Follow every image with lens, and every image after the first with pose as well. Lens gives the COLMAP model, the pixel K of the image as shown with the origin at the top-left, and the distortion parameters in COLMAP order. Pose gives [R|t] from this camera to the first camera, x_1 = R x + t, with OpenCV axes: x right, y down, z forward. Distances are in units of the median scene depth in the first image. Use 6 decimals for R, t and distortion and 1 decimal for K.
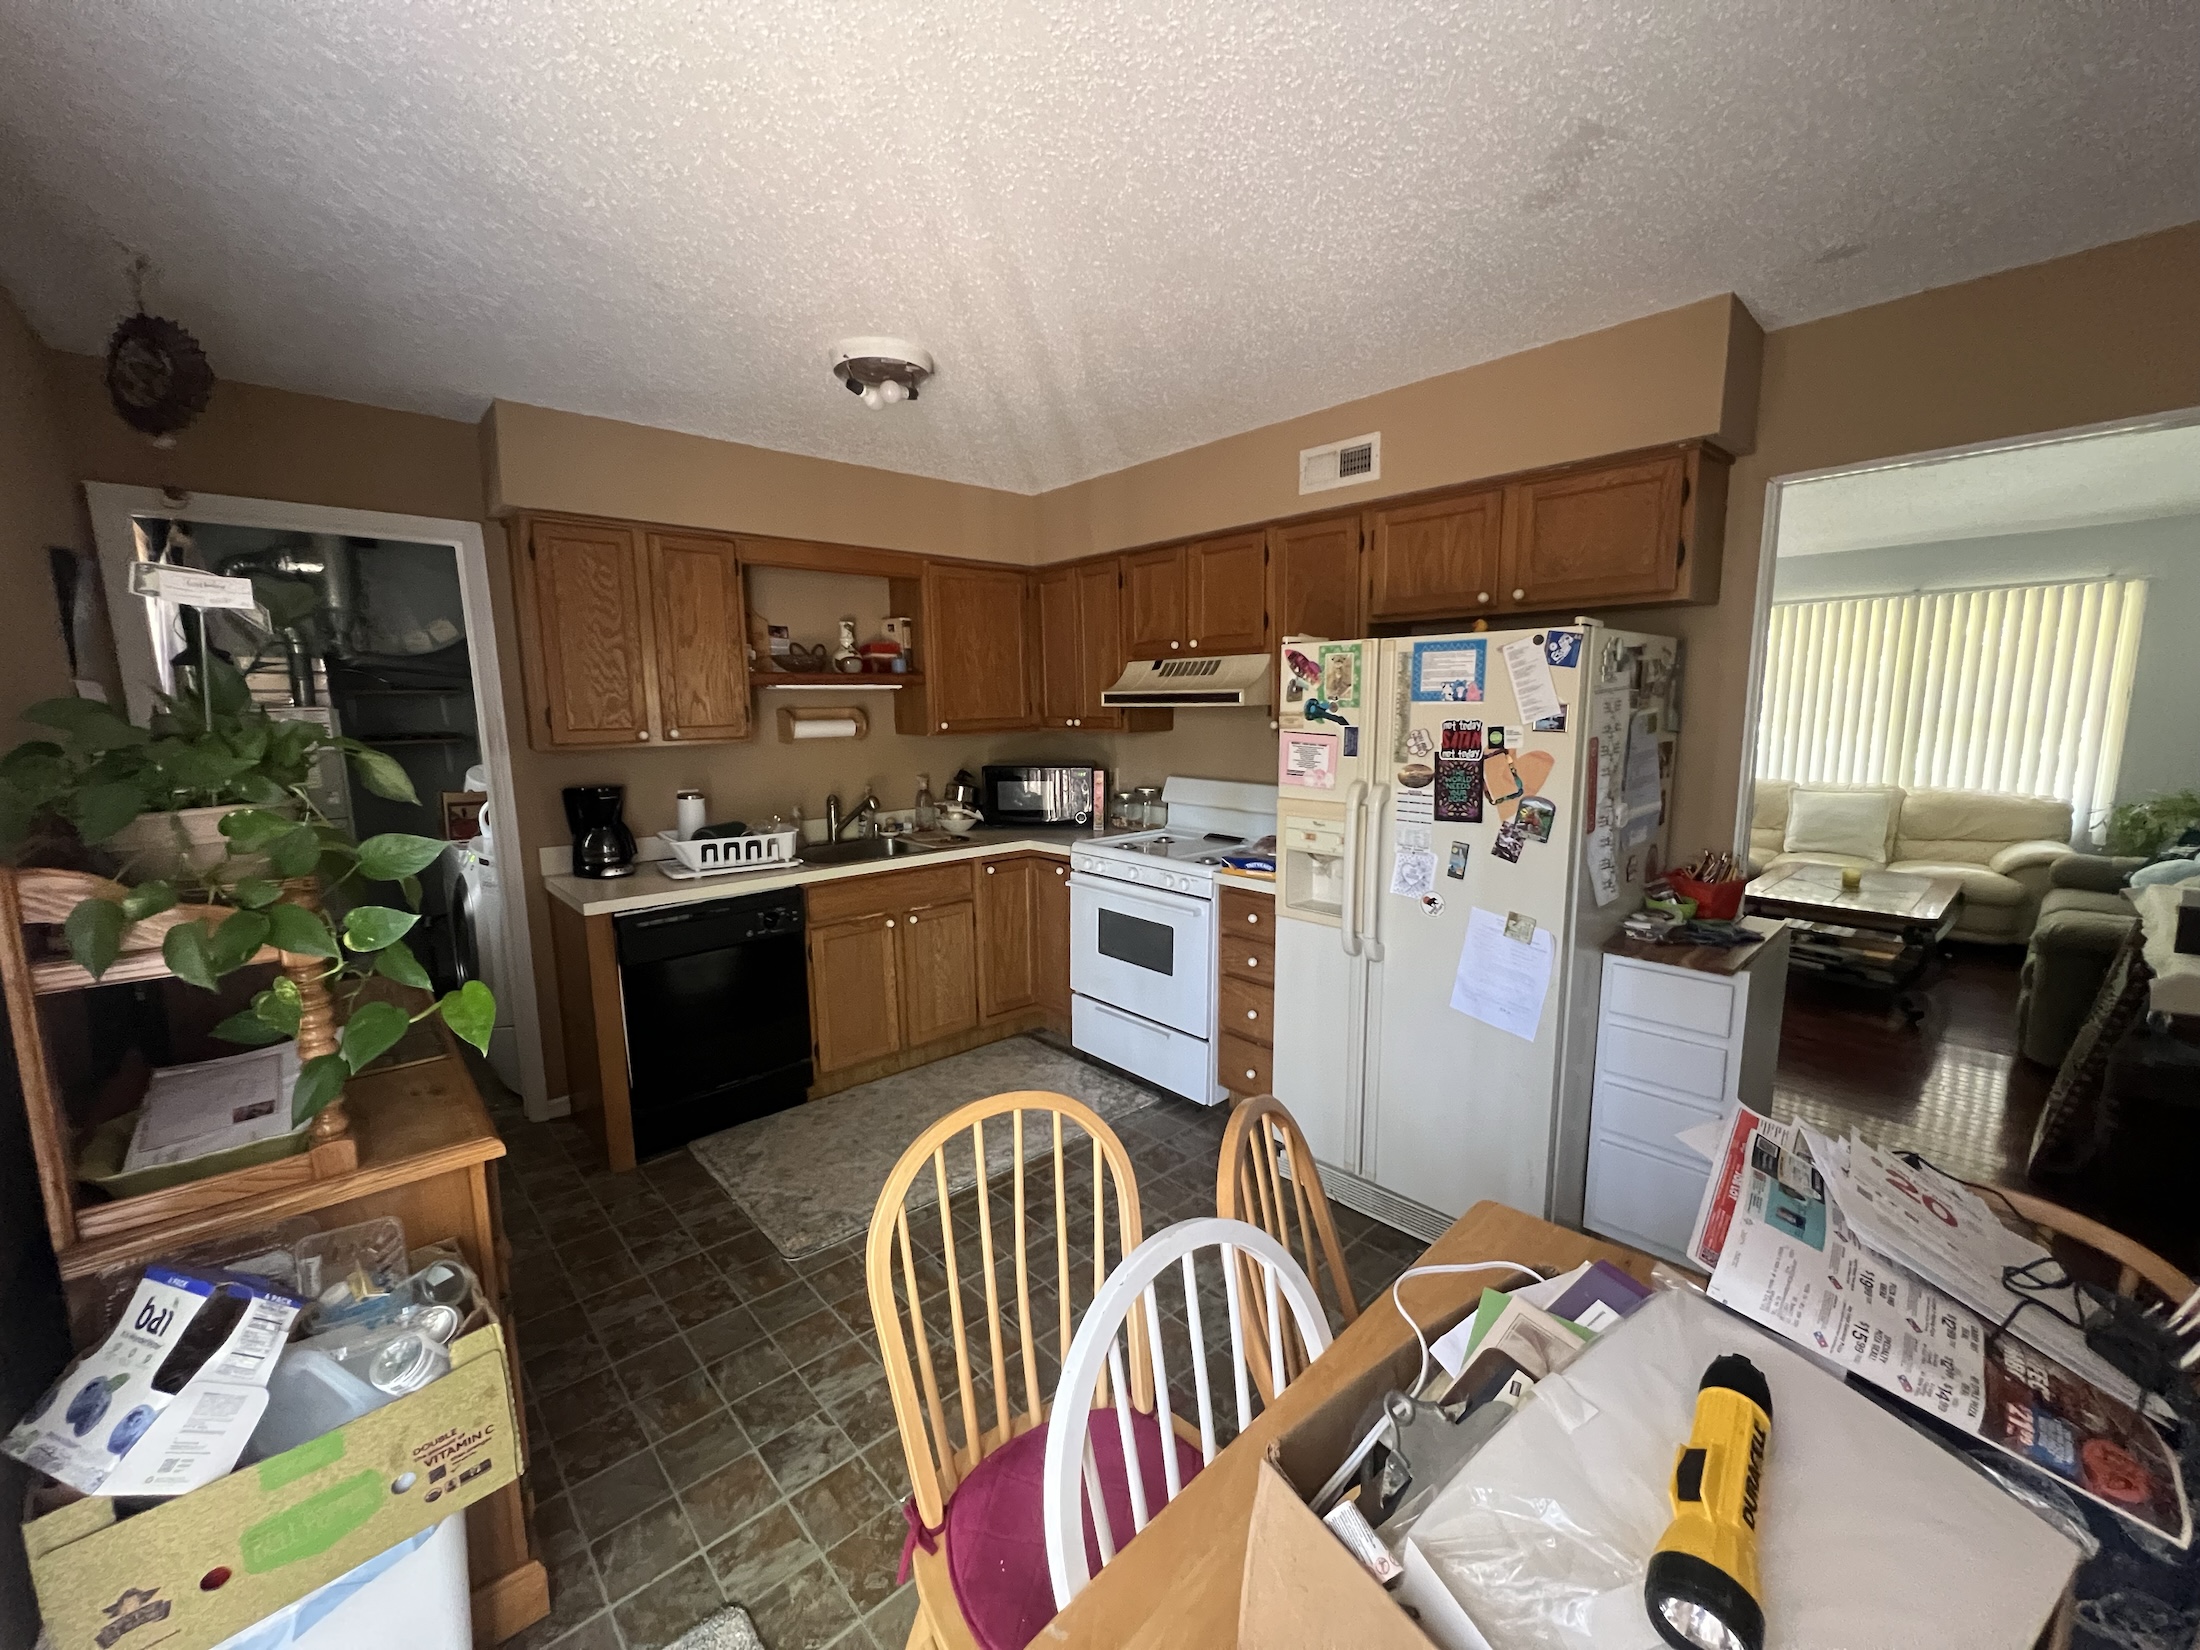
lens RADIAL K [[873.8, 0, 1098.7], [0, 873.8, 827.9], [0, 0, 1]] dist [-0.002061, -0.000695]
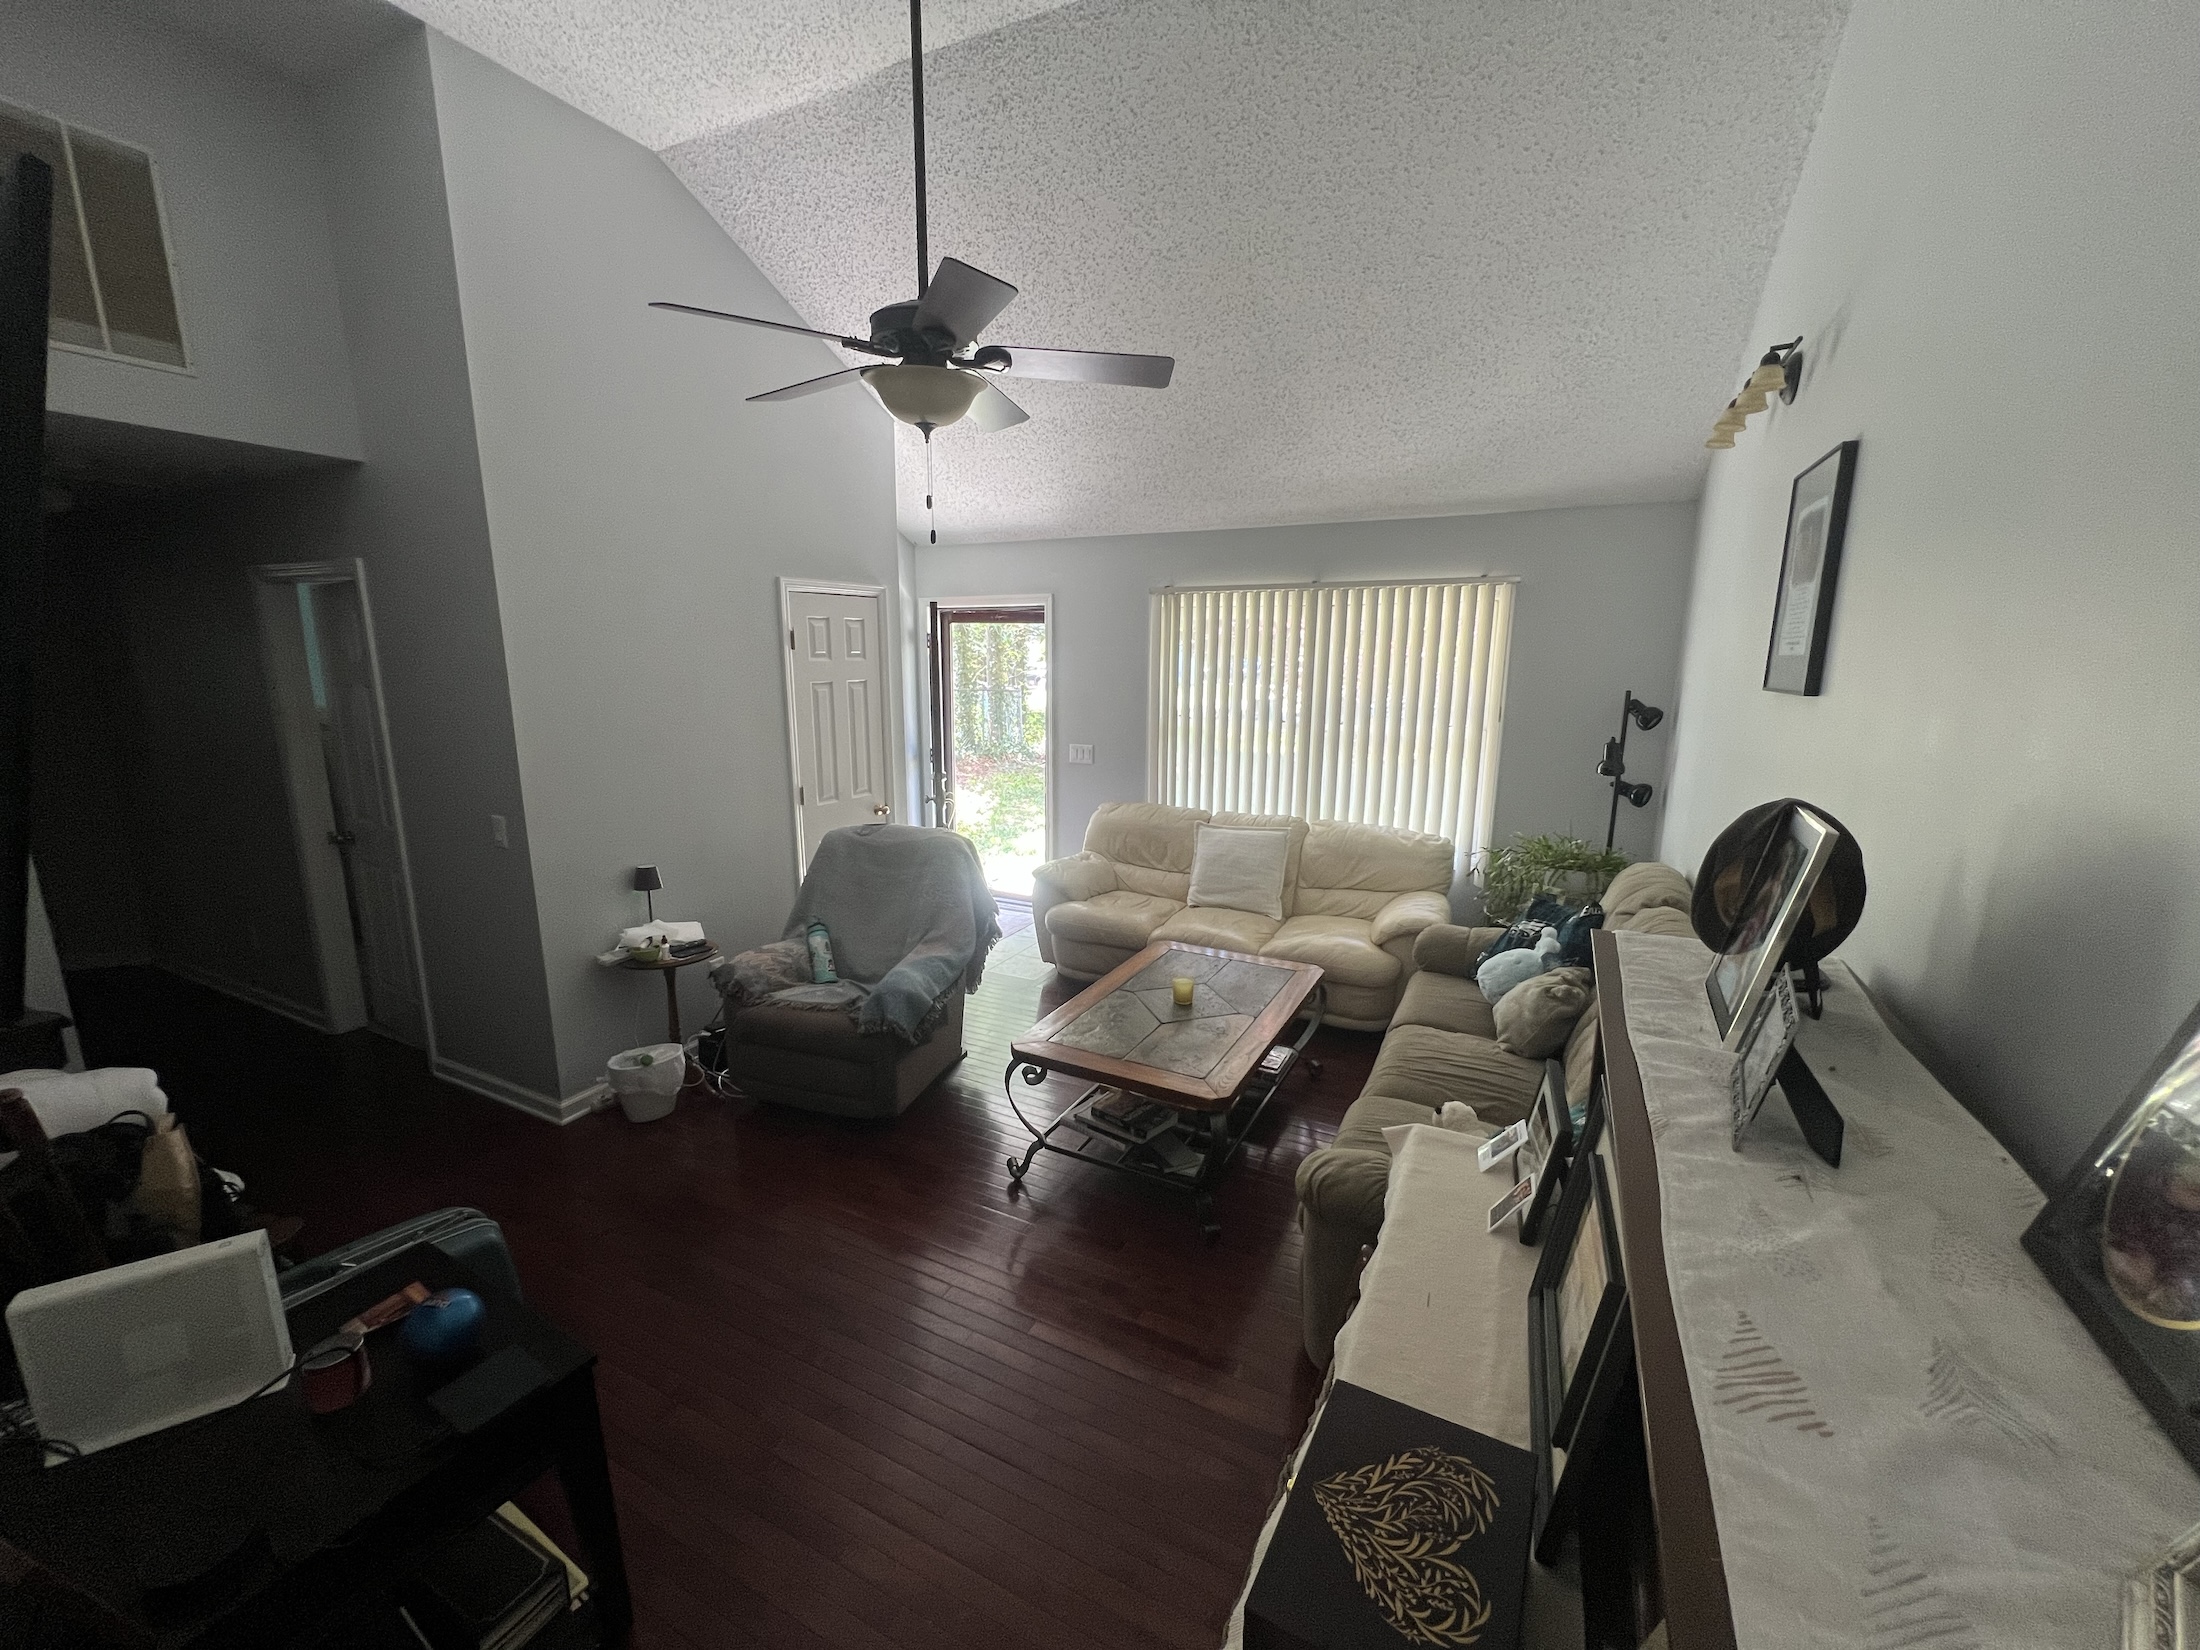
lens RADIAL K [[873.8, 0, 1106.6], [0, 873.8, 822.3], [0, 0, 1]] dist [-0.002061, -0.000695]
pose [[0.931729, -0.042956, 0.360604, 0.189468], [0.027866, 0.998509, 0.046944, -0.038230], [-0.362083, -0.033690, 0.931537, 0.125093]]
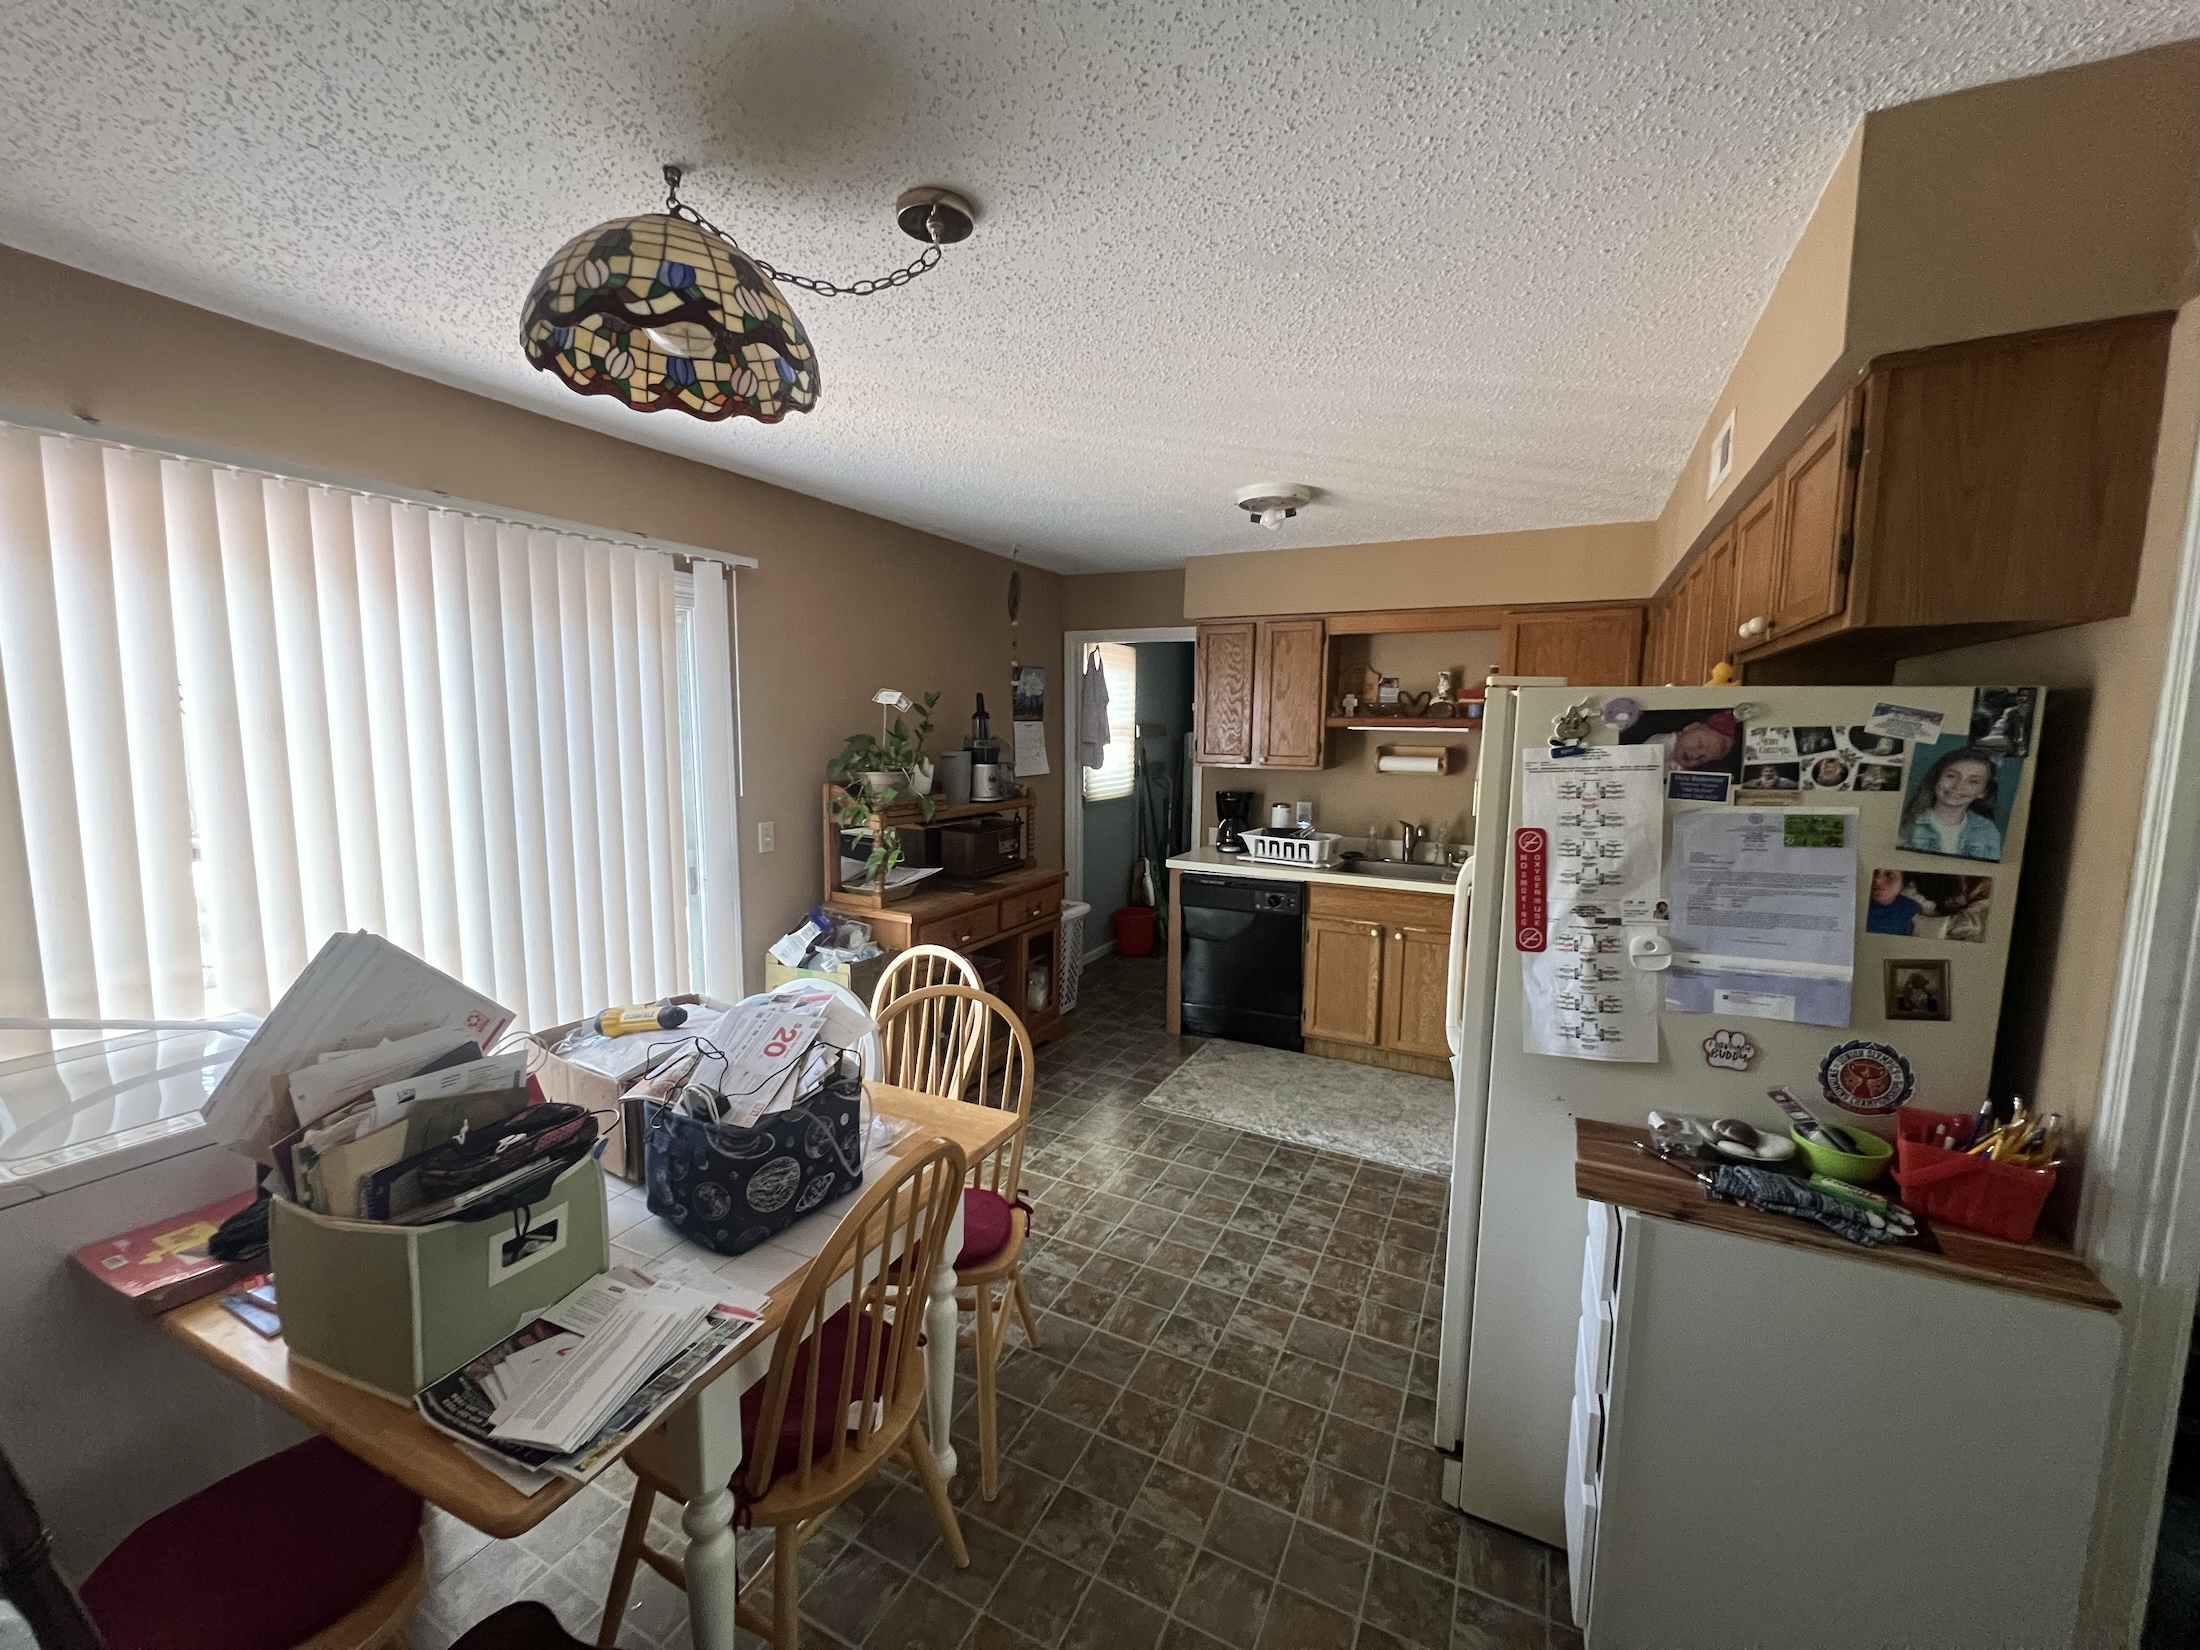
lens RADIAL K [[873.8, 0, 1107.1], [0, 873.8, 829.0], [0, 0, 1]] dist [-0.002061, -0.000695]
pose [[0.361646, 0.128875, -0.923365, 0.781992], [-0.152878, 0.985192, 0.077628, -0.071114], [0.919696, 0.113088, 0.375992, 0.249616]]
